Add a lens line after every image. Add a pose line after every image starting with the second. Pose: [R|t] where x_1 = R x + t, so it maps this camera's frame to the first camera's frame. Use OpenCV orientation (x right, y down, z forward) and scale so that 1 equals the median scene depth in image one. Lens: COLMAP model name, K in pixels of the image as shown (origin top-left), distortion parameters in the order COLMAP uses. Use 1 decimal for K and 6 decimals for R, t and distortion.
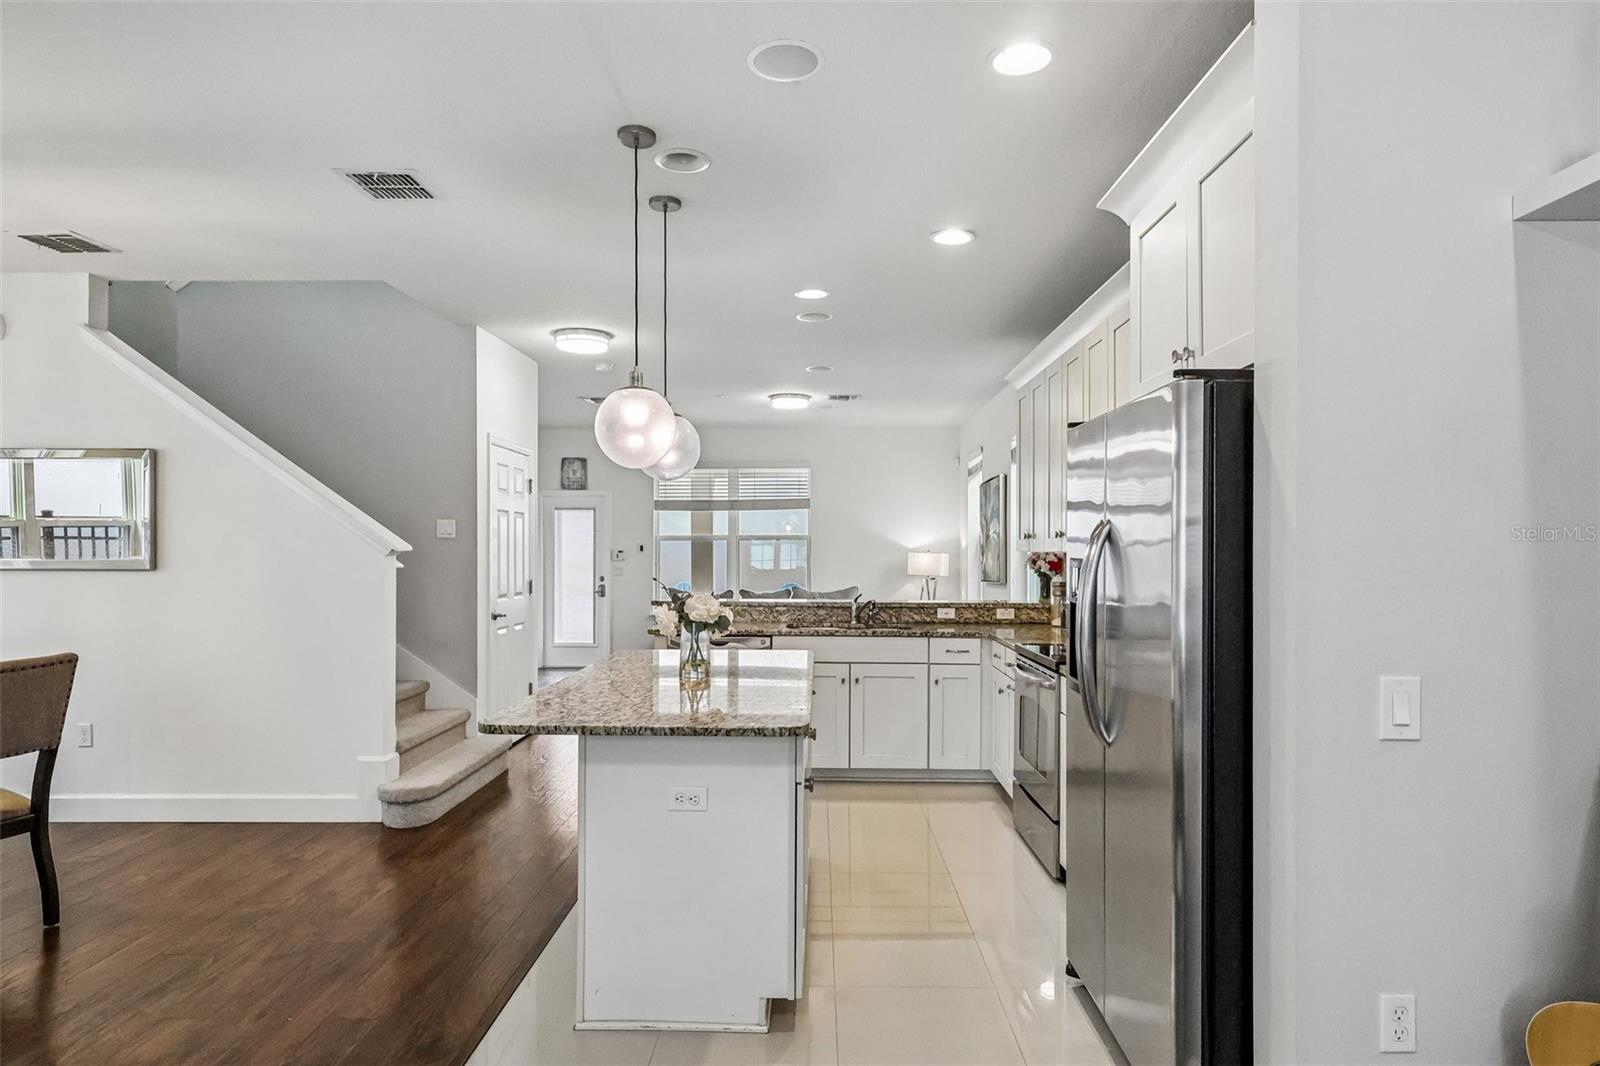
lens RADIAL K [[923.3, 0, 797.3], [0, 923.3, 536.0], [0, 0, 1]] dist [0.004294, 0.004512]
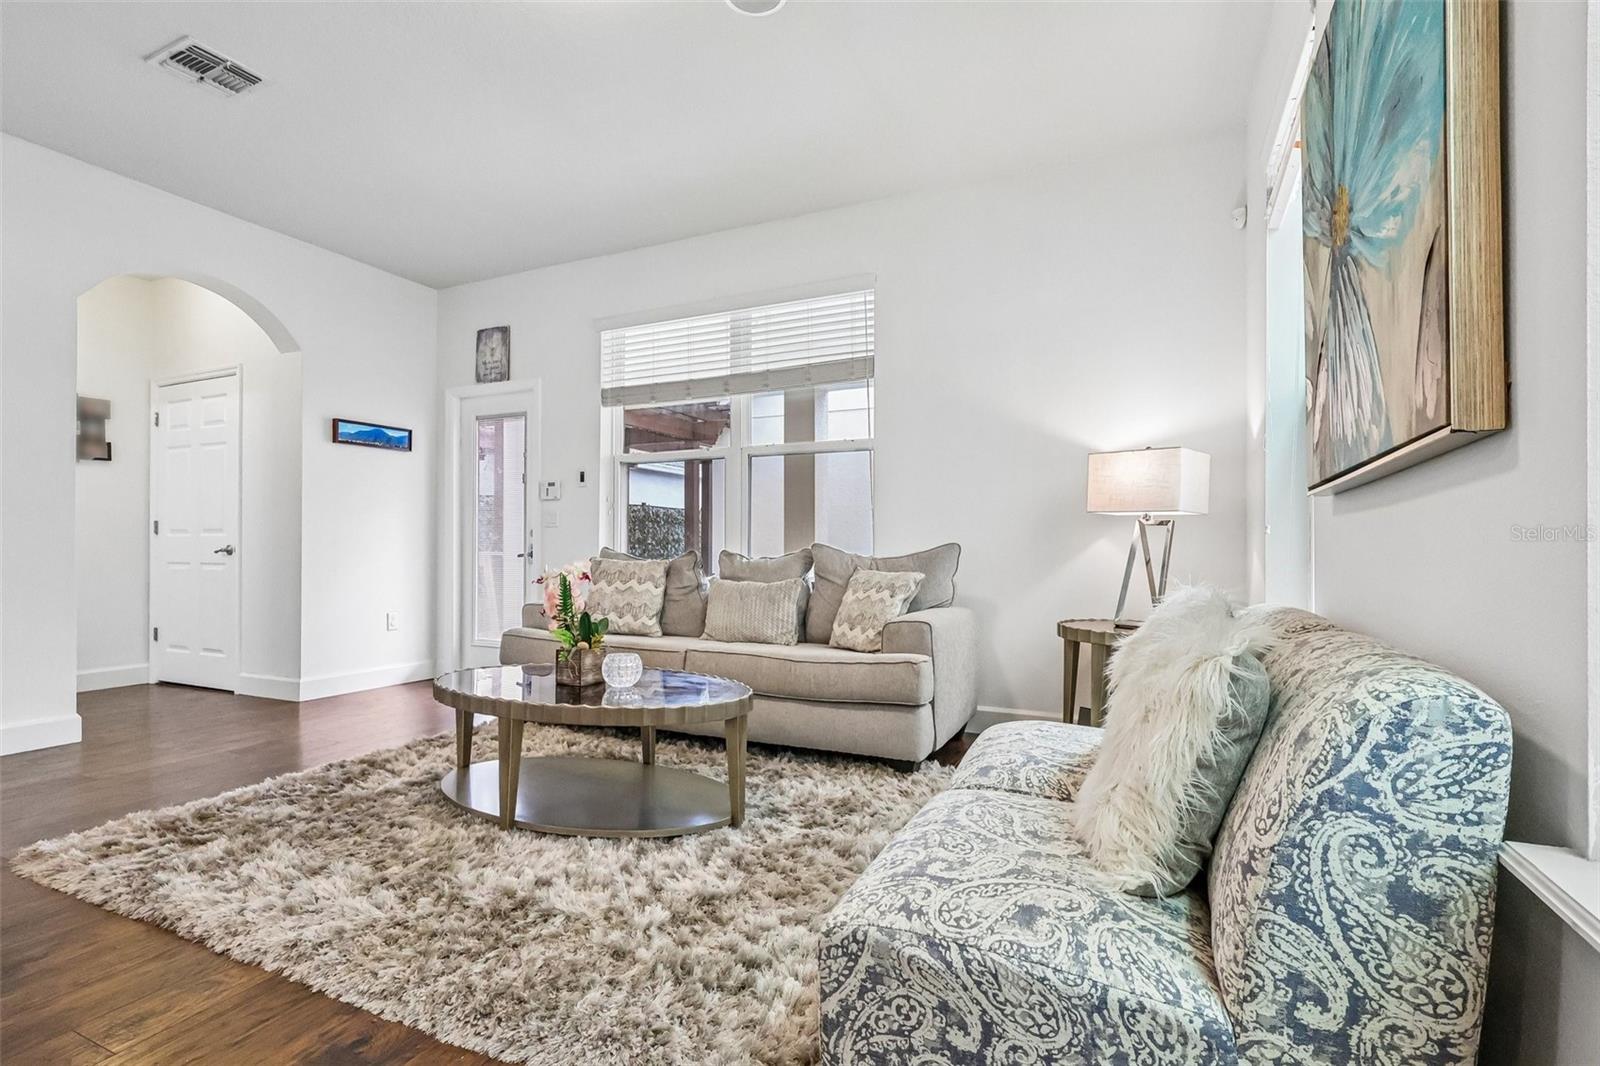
lens RADIAL K [[752.2, 0, 793.5], [0, 752.2, 545.9], [0, 0, 1]] dist [0.000577, 0.000671]
pose [[0.919117, 0.000922, -0.393984, 0.220643], [0.005068, 0.999887, 0.014161, 0.086560], [0.393952, -0.015012, 0.919008, 1.125287]]
